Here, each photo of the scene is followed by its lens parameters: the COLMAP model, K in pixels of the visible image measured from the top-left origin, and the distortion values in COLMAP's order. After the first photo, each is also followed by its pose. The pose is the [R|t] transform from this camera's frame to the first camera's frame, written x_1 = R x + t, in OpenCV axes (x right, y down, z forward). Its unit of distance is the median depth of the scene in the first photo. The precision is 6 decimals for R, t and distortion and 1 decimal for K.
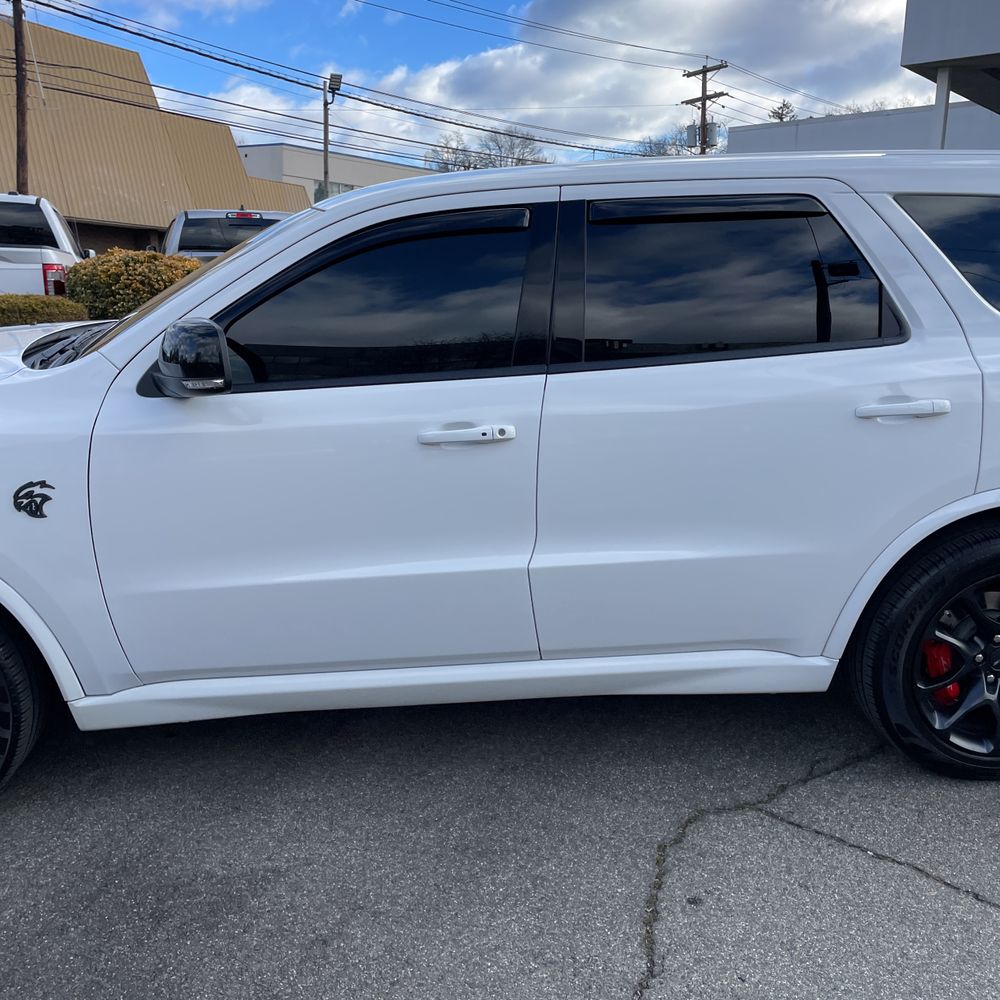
lens RADIAL K [[988.0, 0, 498.4], [0, 988.0, 491.2], [0, 0, 1]] dist [0.087506, -0.107348]
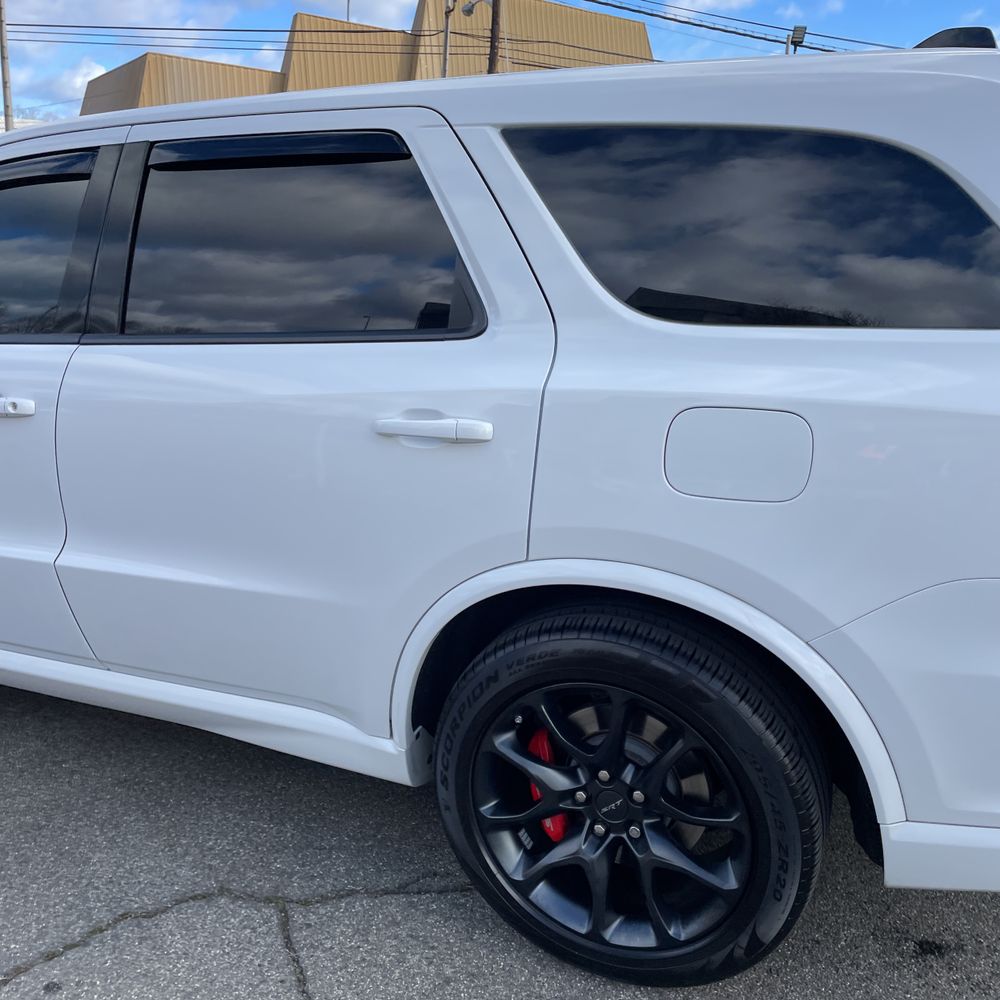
lens RADIAL K [[990.5, 0, 493.3], [0, 990.5, 487.8], [0, 0, 1]] dist [0.096761, -0.129608]
pose [[0.882643, 0.129498, -0.451853, 0.712578], [-0.117091, 0.991572, 0.055454, -0.078078], [0.455226, 0.003962, 0.890367, 0.353064]]
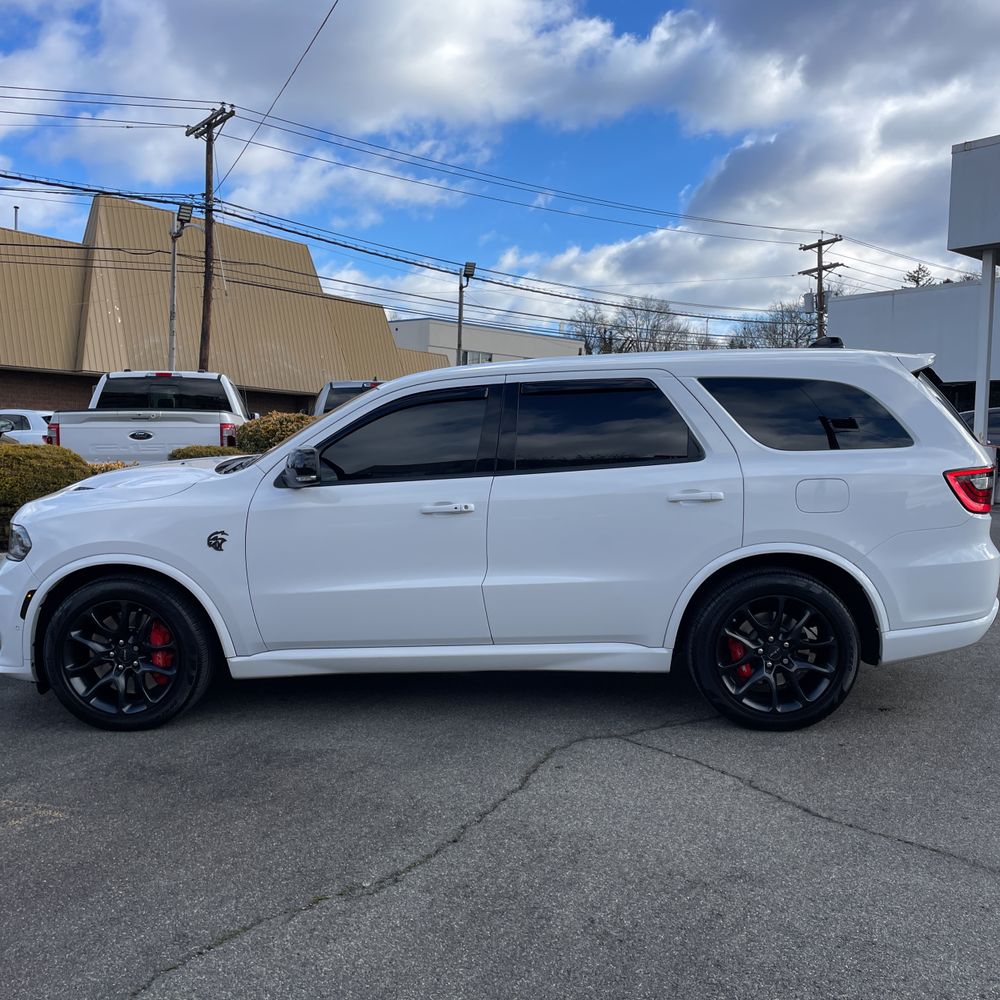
lens RADIAL K [[979.7, 0, 507.7], [0, 979.7, 502.8], [0, 0, 1]] dist [0.096357, -0.115736]
pose [[0.991782, 0.004508, -0.127857, 0.275171], [-0.022845, 0.989558, -0.142316, 0.165540], [0.125880, 0.144068, 0.981529, -0.668630]]
